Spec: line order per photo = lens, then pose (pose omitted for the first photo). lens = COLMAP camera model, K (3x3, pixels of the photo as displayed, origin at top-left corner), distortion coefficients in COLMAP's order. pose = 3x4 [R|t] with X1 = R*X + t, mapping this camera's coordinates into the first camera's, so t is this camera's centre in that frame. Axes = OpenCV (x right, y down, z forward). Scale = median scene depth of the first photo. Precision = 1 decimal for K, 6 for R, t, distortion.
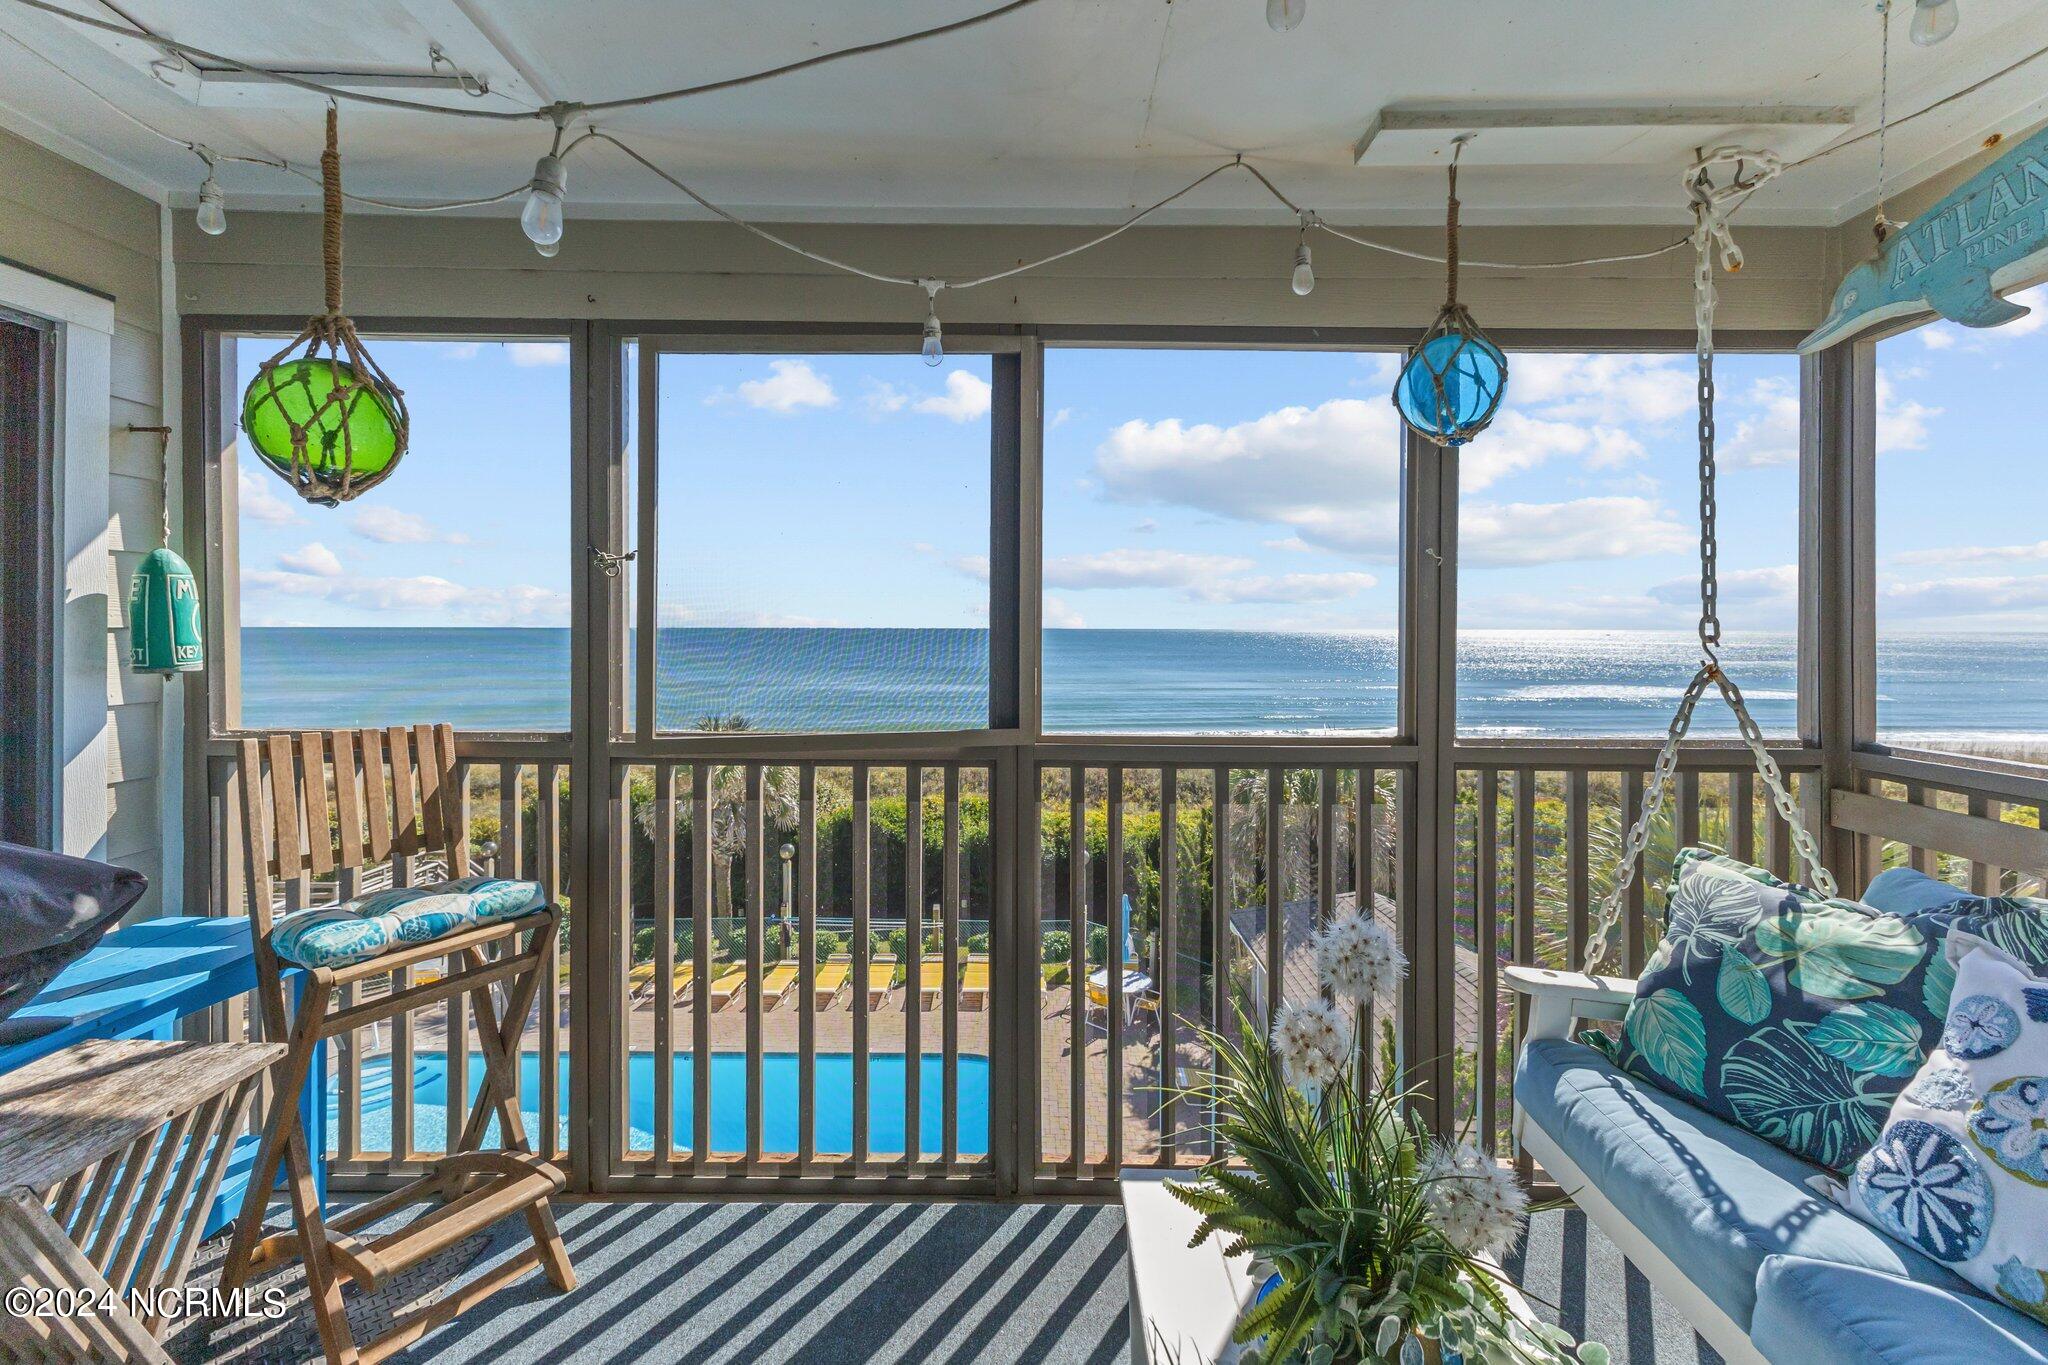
lens RADIAL K [[885.0, 0, 1050.4], [0, 885.0, 657.7], [0, 0, 1]] dist [0.000593, -0.000566]
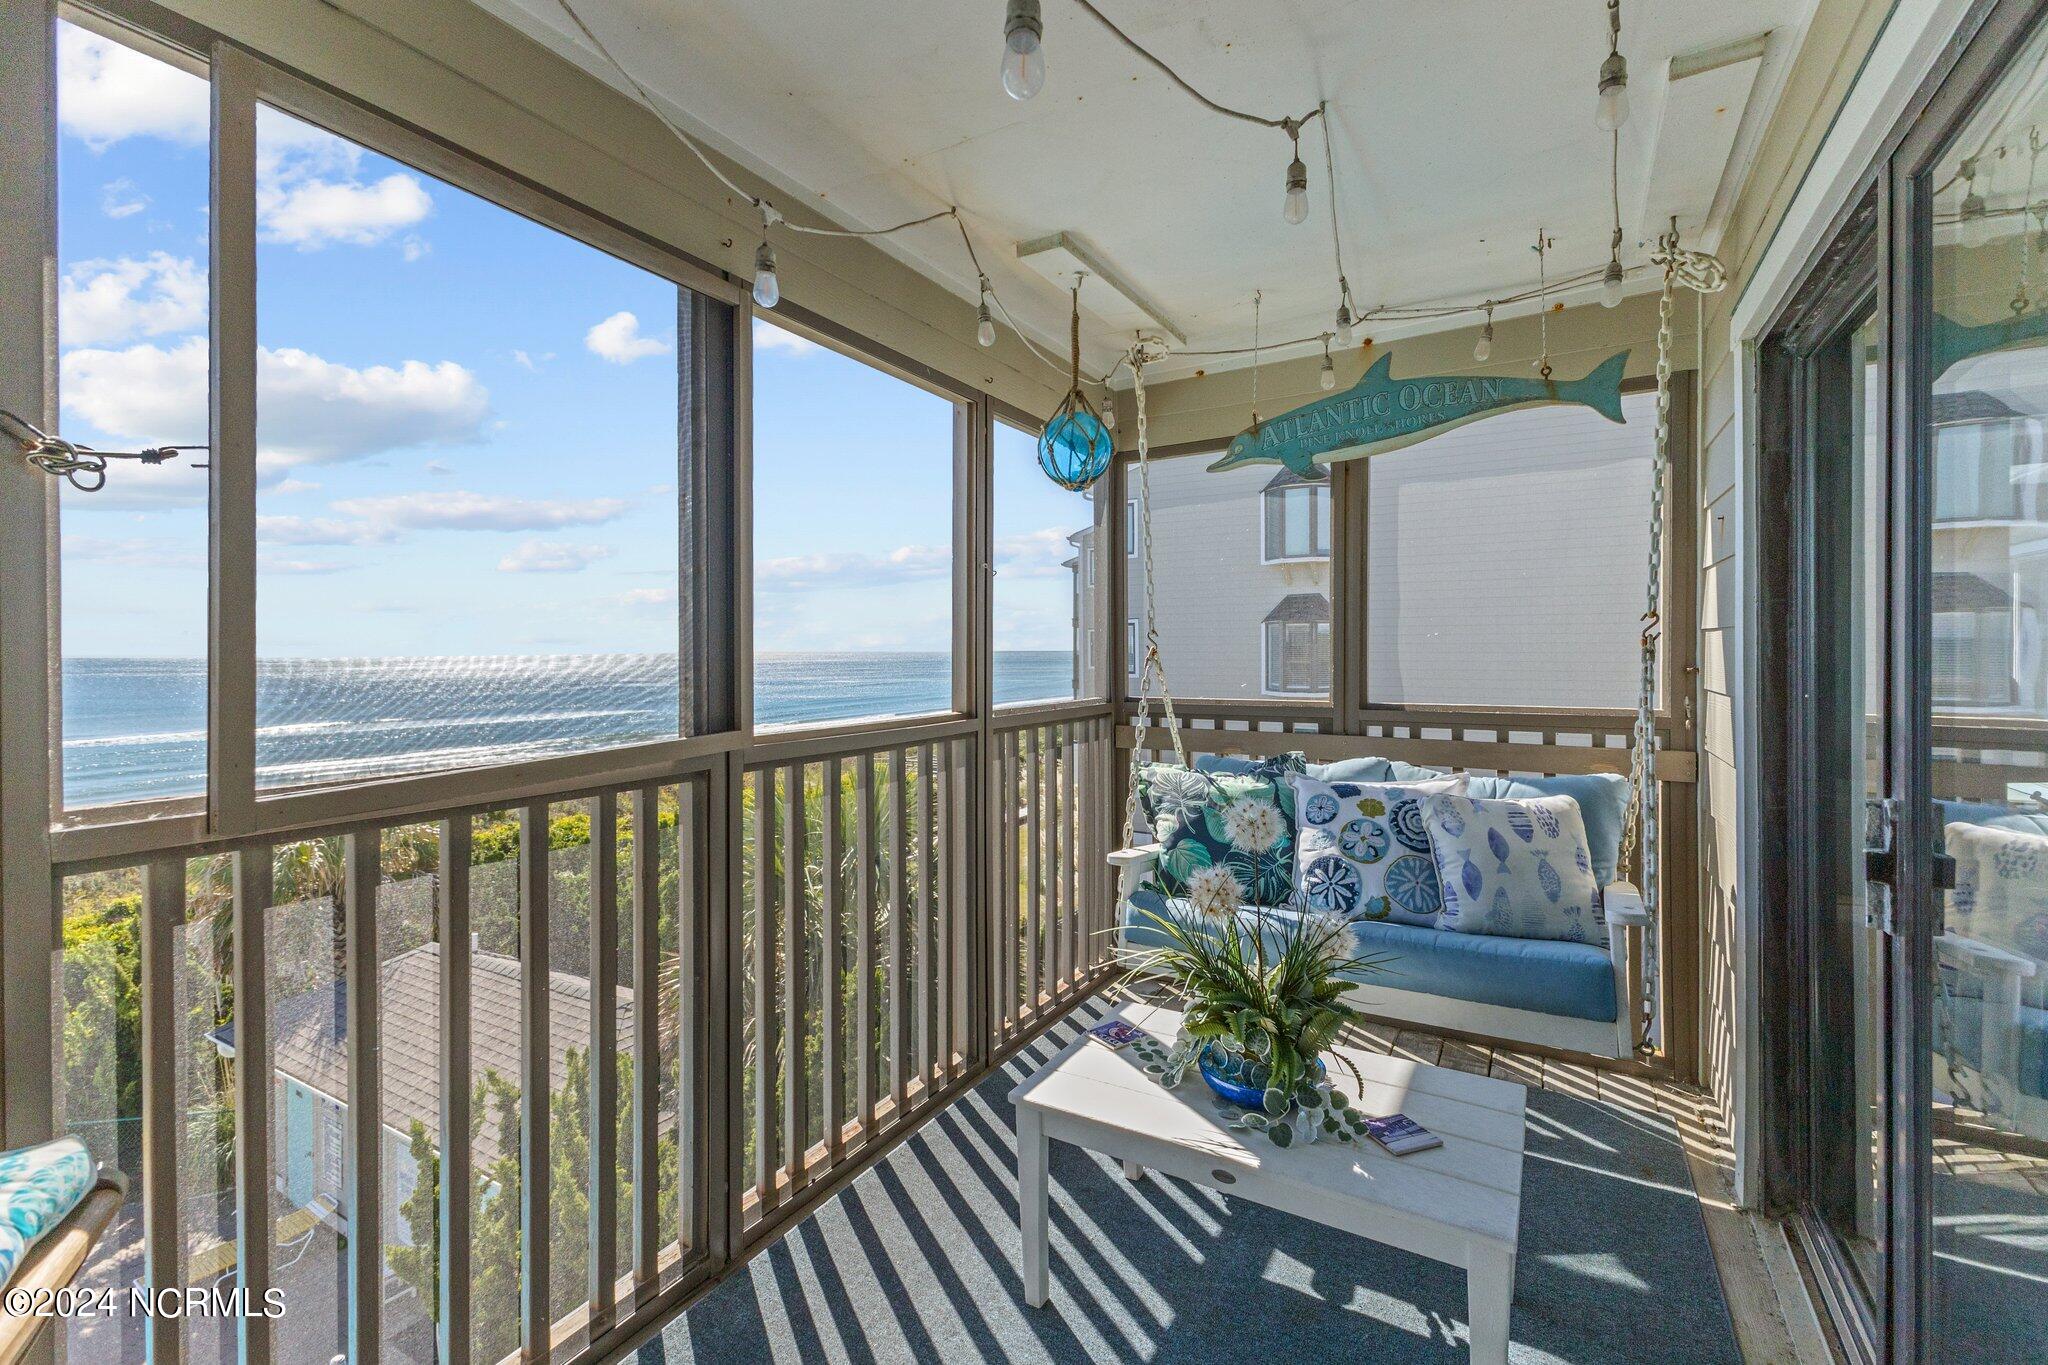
lens RADIAL K [[873.7, 0, 1024.0], [0, 873.7, 682.5], [0, 0, 1]] dist [0.000161, -0.000120]
pose [[0.511151, -0.039426, 0.858586, -0.870665], [0.036909, 0.999033, 0.023902, 0.028163], [-0.858698, 0.019472, 0.512112, 0.414066]]
